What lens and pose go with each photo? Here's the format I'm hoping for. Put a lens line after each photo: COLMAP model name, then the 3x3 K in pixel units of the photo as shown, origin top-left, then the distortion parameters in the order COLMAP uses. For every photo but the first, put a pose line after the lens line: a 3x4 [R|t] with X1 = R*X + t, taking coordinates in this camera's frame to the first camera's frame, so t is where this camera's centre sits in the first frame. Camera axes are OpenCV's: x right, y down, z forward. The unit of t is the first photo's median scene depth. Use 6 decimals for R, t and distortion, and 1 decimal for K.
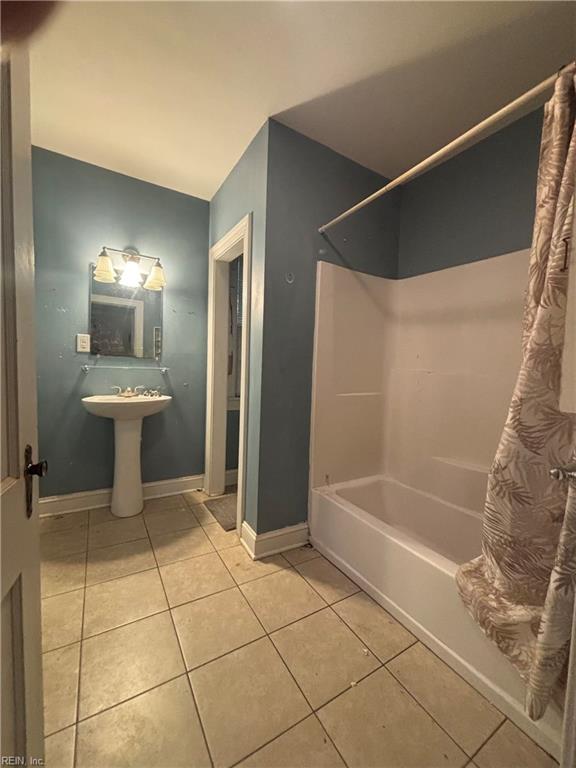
lens RADIAL K [[311.1, 0, 288.3], [0, 311.1, 382.7], [0, 0, 1]] dist [-0.002469, 0.001871]
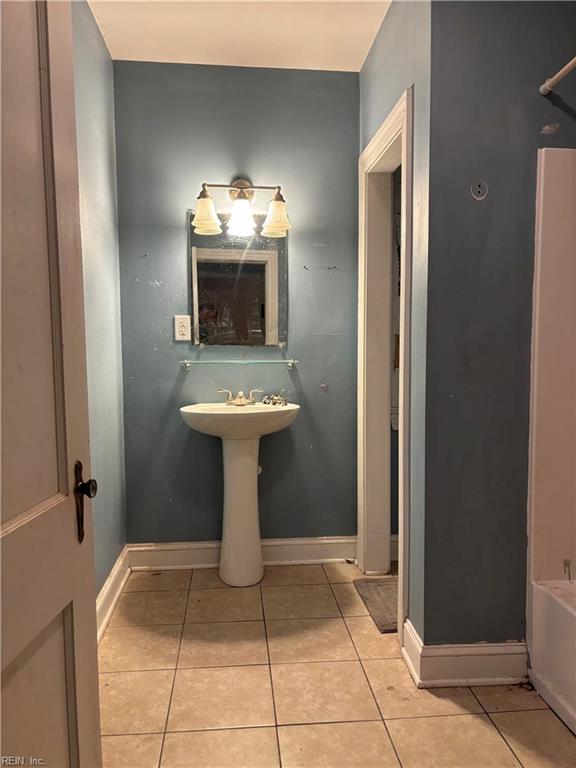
lens RADIAL K [[578.5, 0, 287.9], [0, 578.5, 385.8], [0, 0, 1]] dist [0.030375, -0.017320]
pose [[0.899954, -0.009300, -0.435886, 0.131588], [0.014194, 0.999867, 0.007975, -0.005730], [0.435754, -0.013364, 0.899967, -0.071455]]
